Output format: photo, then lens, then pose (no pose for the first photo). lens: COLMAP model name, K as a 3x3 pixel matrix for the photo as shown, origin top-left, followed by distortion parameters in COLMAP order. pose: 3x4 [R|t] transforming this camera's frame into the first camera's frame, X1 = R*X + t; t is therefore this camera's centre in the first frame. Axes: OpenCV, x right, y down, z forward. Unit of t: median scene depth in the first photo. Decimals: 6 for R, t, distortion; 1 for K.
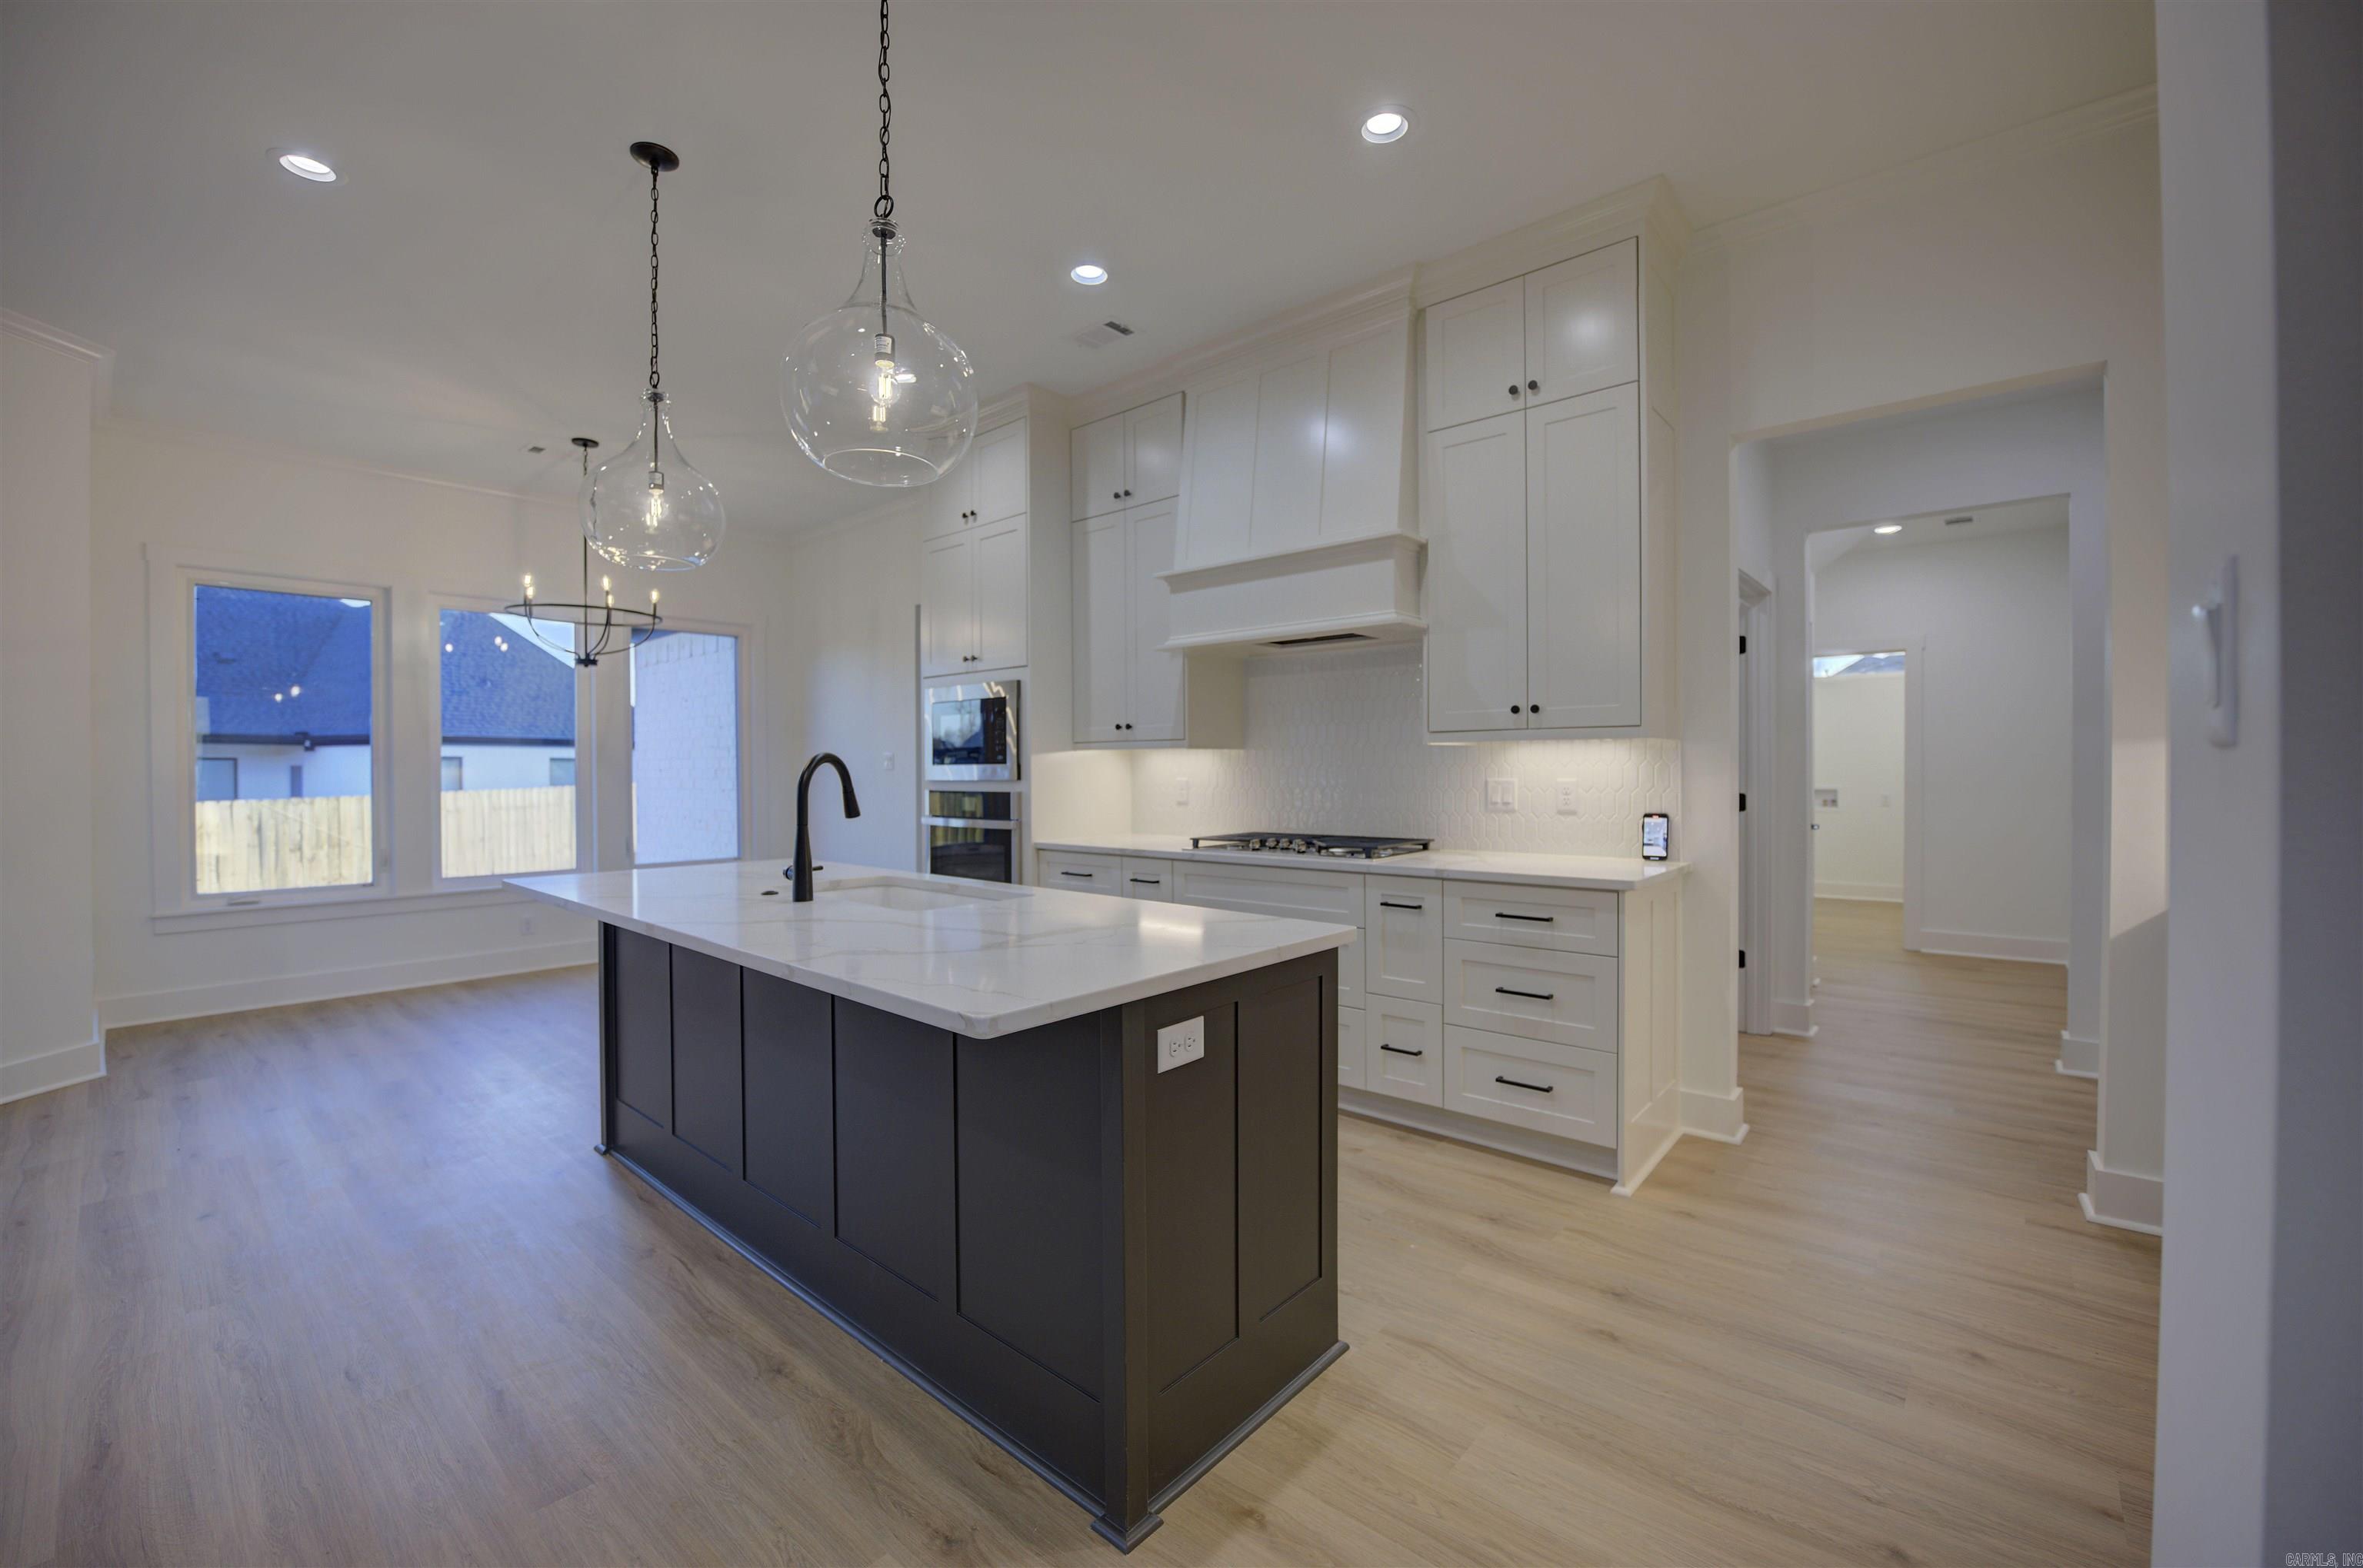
lens RADIAL K [[951.0, 0, 1198.1], [0, 951.0, 781.2], [0, 0, 1]] dist [-0.023294, 0.000655]
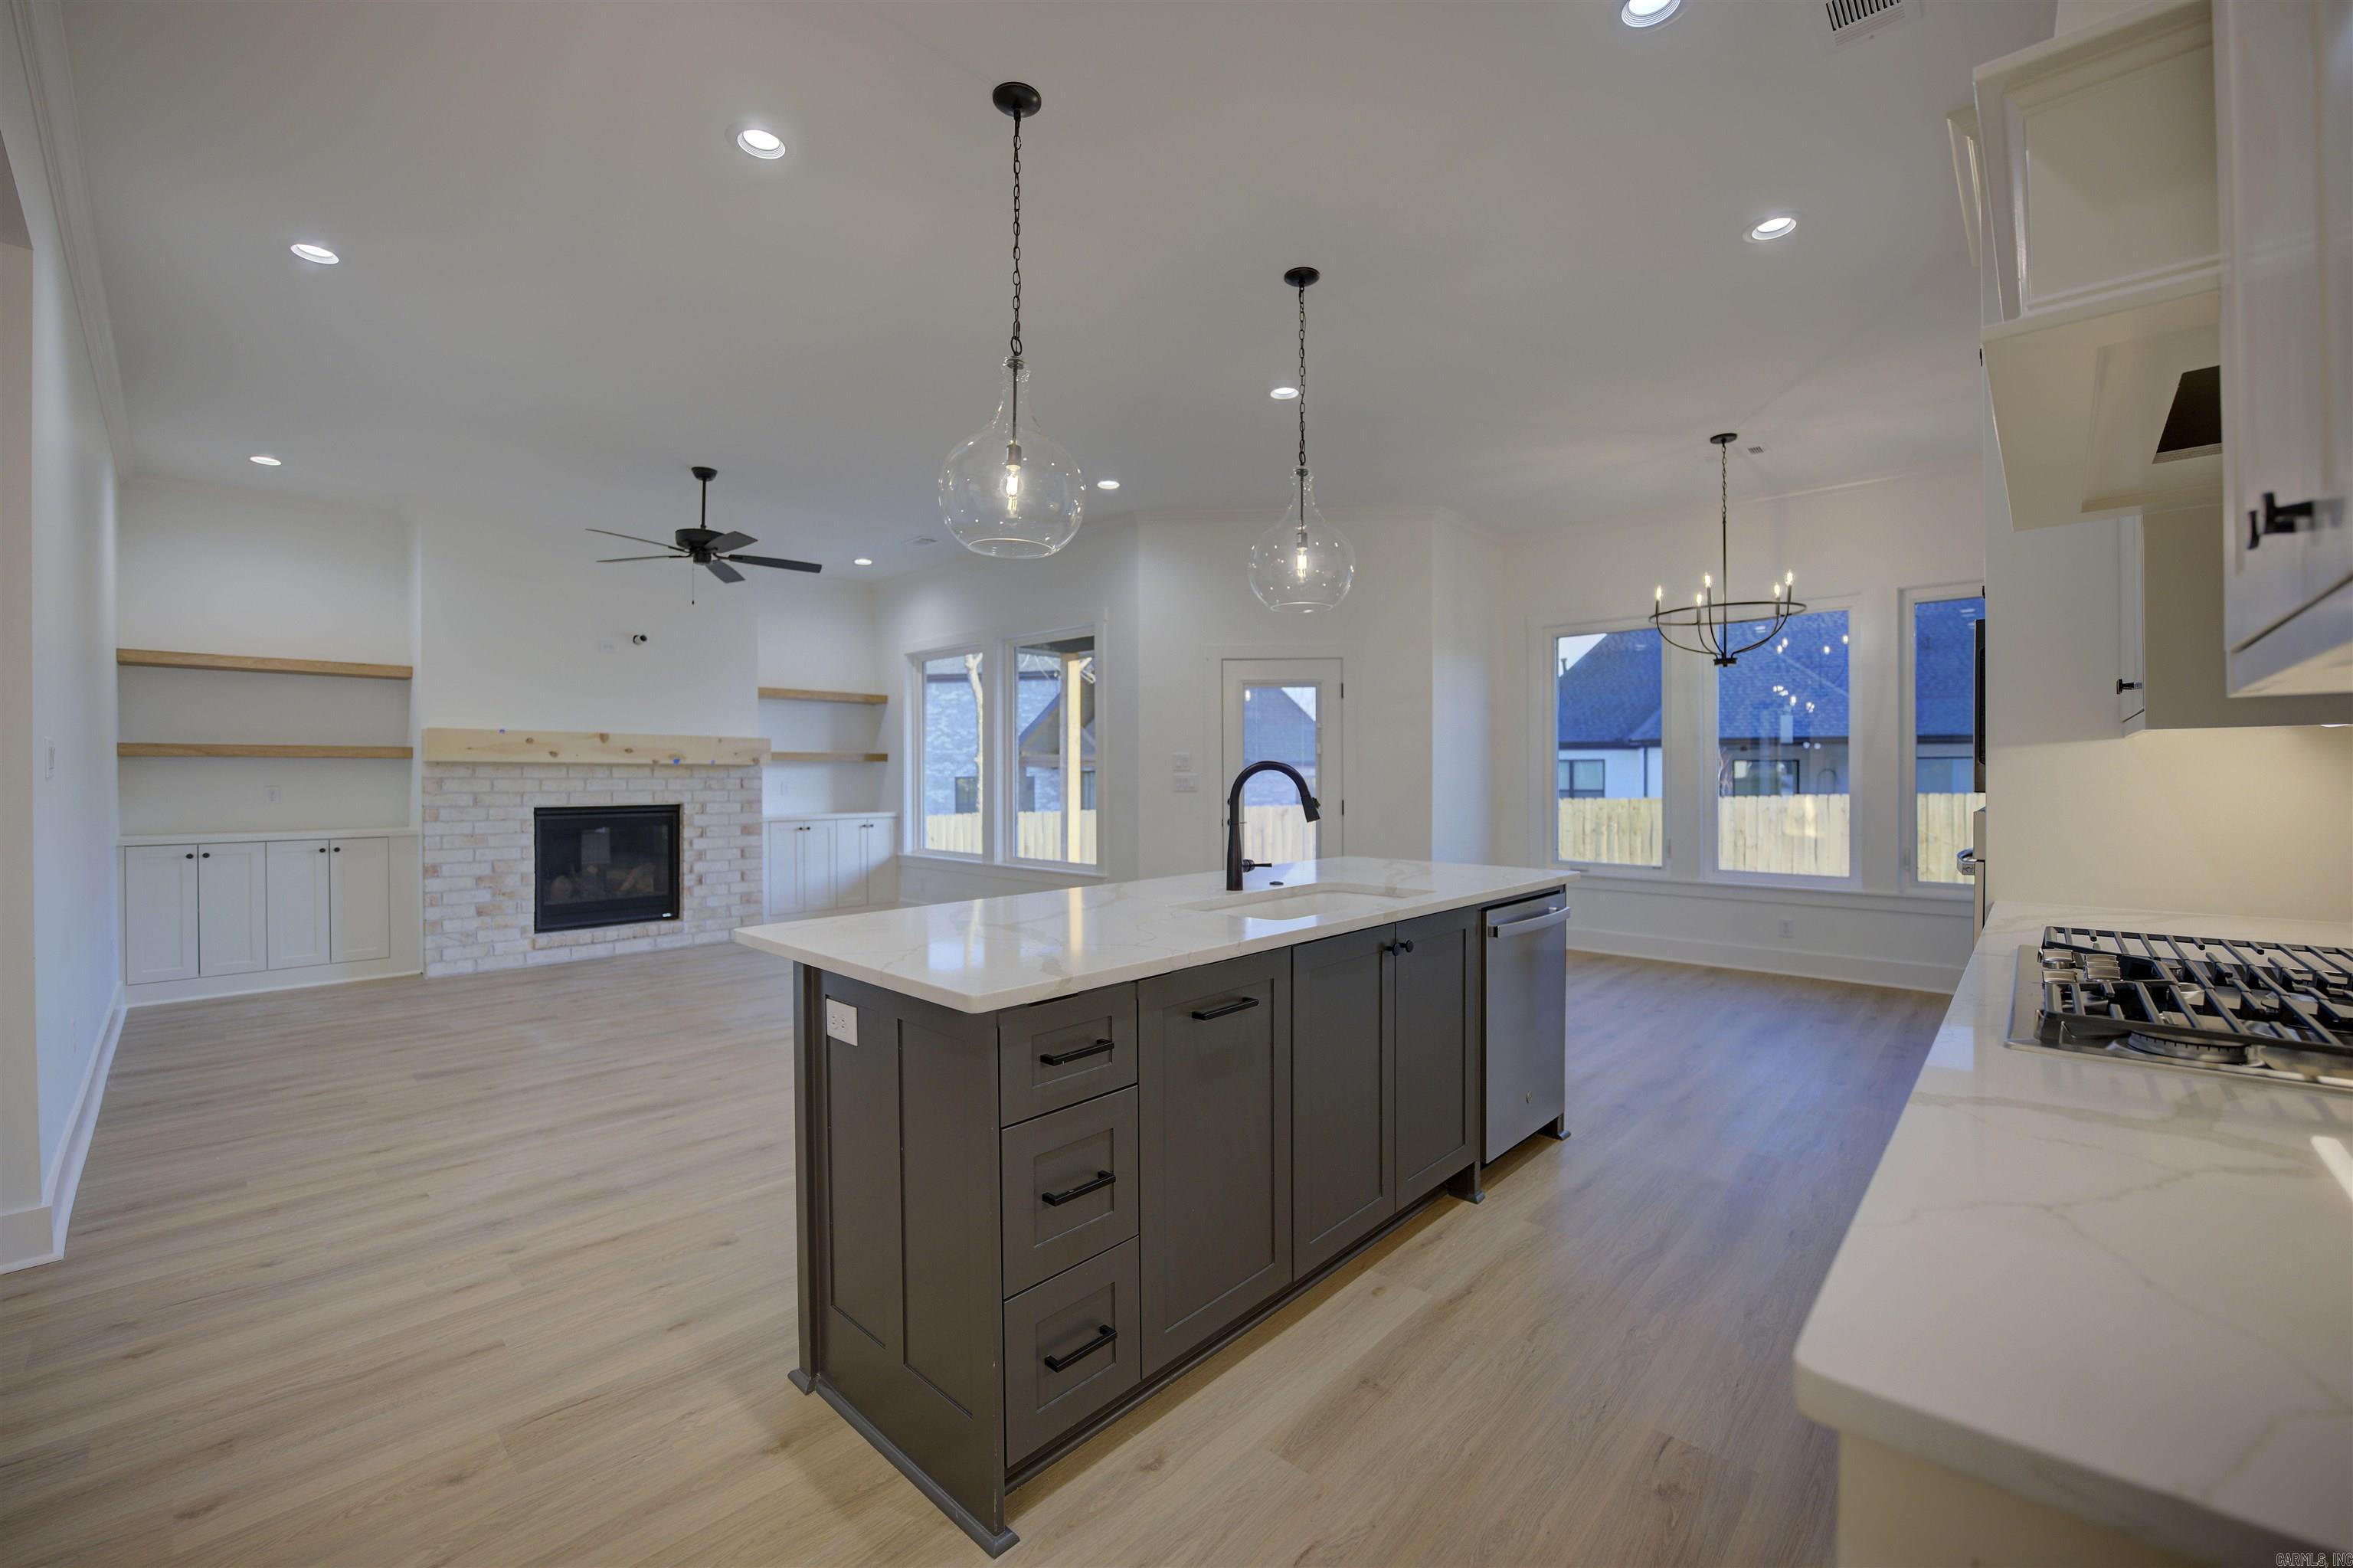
lens RADIAL K [[948.8, 0, 1175.4], [0, 948.8, 780.0], [0, 0, 1]] dist [-0.023274, 0.000554]
pose [[-0.045274, 0.011588, -0.998907, 0.430224], [-0.008349, 0.999893, 0.011978, -0.012205], [0.998940, 0.008882, -0.045173, 0.569637]]
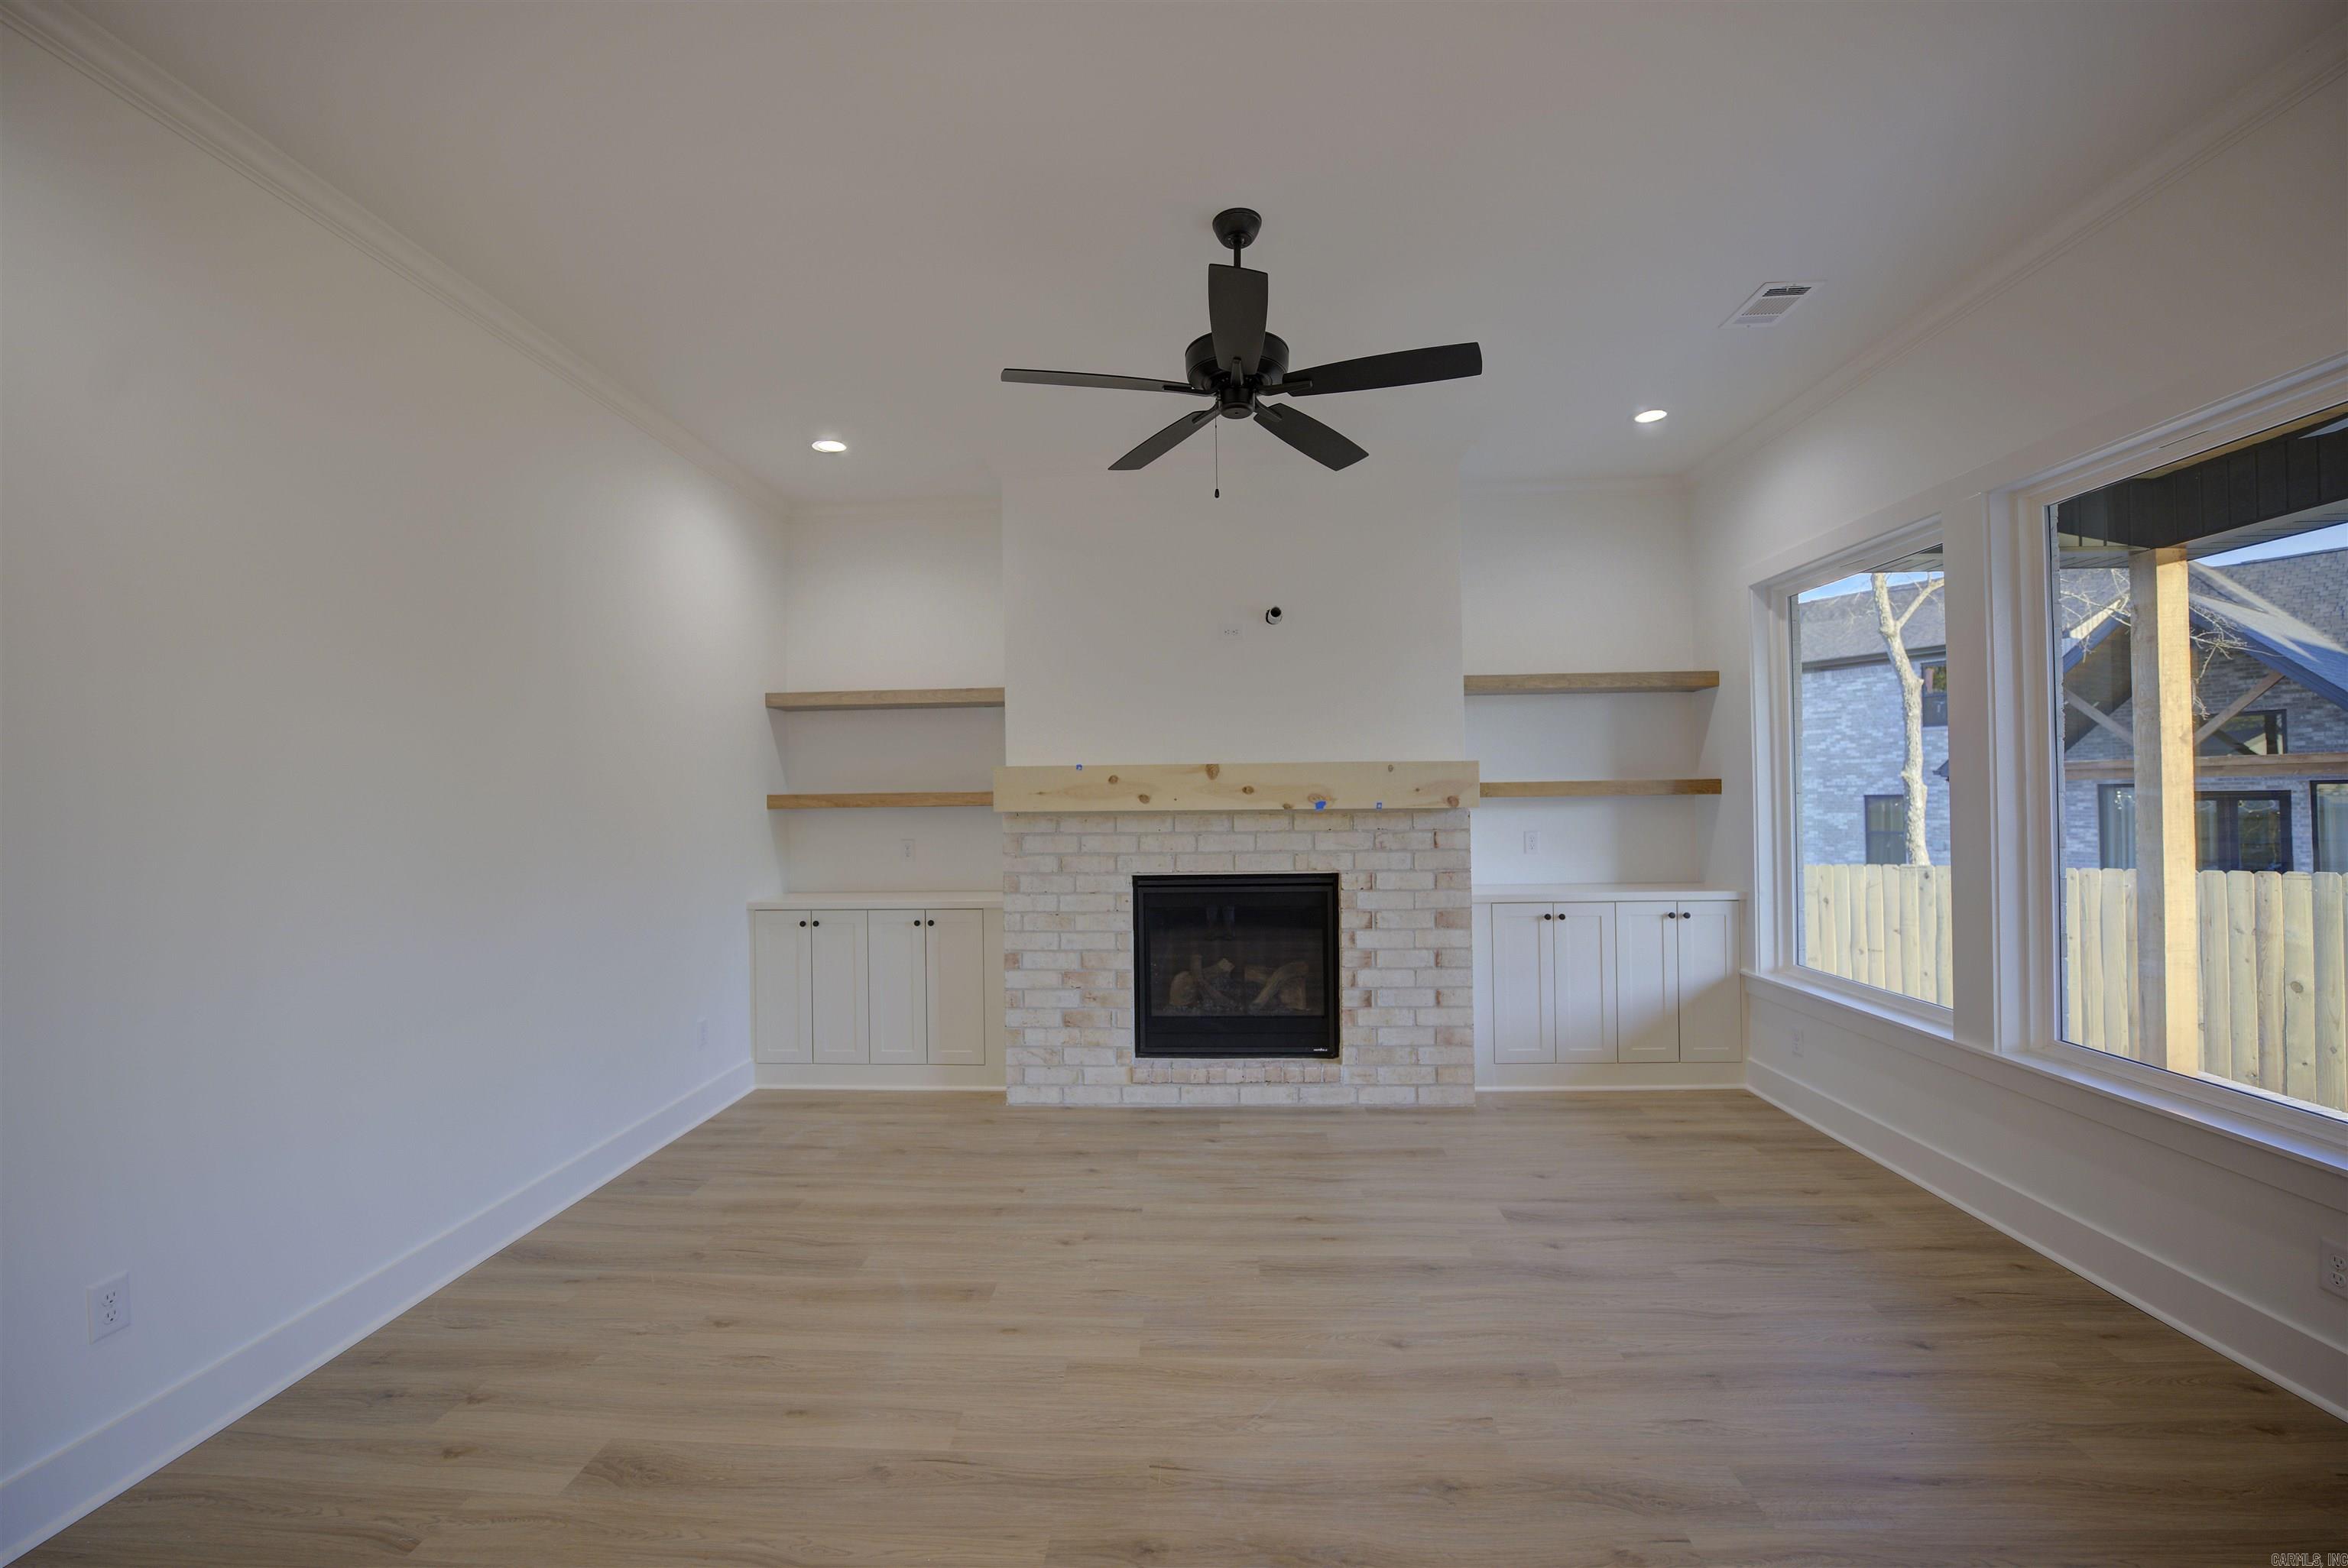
lens RADIAL K [[946.7, 0, 1157.2], [0, 946.7, 786.8], [0, 0, 1]] dist [-0.023274, 0.000554]
pose [[-0.795866, 0.010890, -0.605375, -0.410117], [0.013008, 0.999915, 0.000887, -0.040018], [0.605333, -0.007169, -0.795940, 0.325941]]
